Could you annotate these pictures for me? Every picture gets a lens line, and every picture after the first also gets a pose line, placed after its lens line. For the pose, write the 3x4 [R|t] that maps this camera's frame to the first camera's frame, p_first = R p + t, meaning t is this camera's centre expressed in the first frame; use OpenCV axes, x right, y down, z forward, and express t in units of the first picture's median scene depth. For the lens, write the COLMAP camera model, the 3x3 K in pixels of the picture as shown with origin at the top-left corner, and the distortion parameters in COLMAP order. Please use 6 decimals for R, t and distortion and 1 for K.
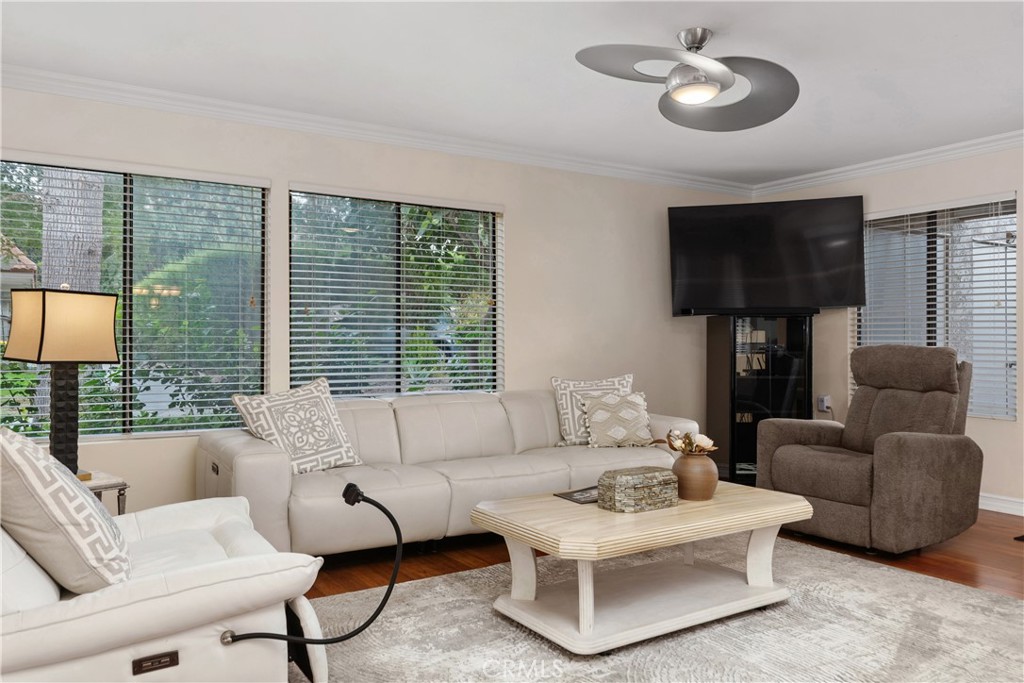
lens RADIAL K [[761.0, 0, 514.6], [0, 761.0, 335.6], [0, 0, 1]] dist [0.000139, 0.003416]
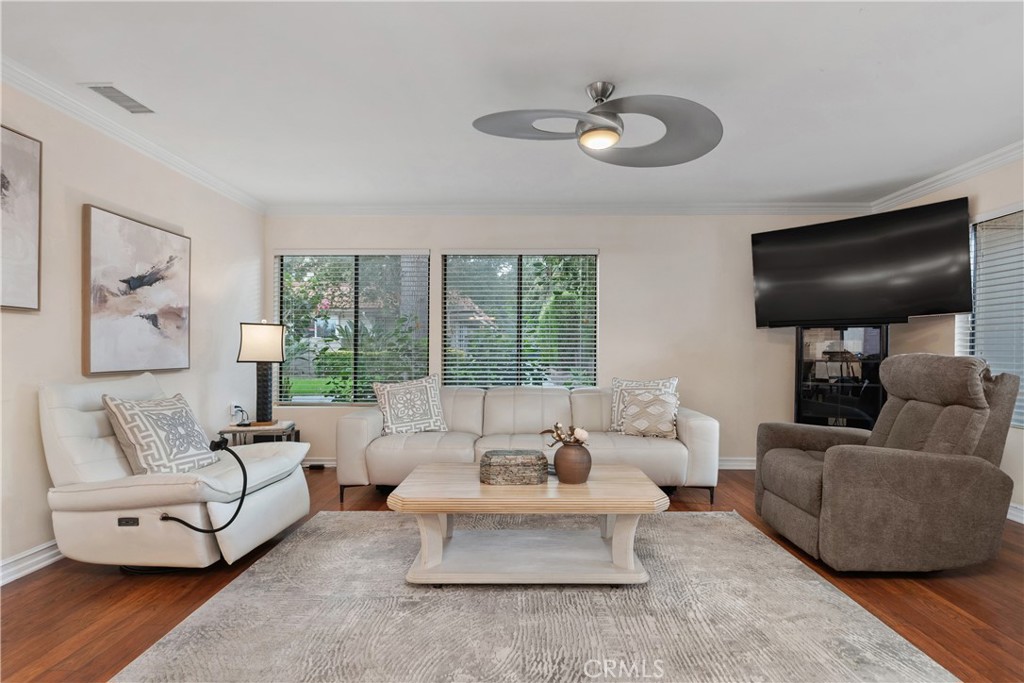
lens RADIAL K [[511.7, 0, 521.7], [0, 511.7, 350.7], [0, 0, 1]] dist [-0.001754, -0.000577]
pose [[0.836299, -0.000399, -0.548274, 0.512701], [0.005385, 0.999957, 0.007486, 0.000984], [0.548247, -0.009213, 0.836266, 0.238349]]
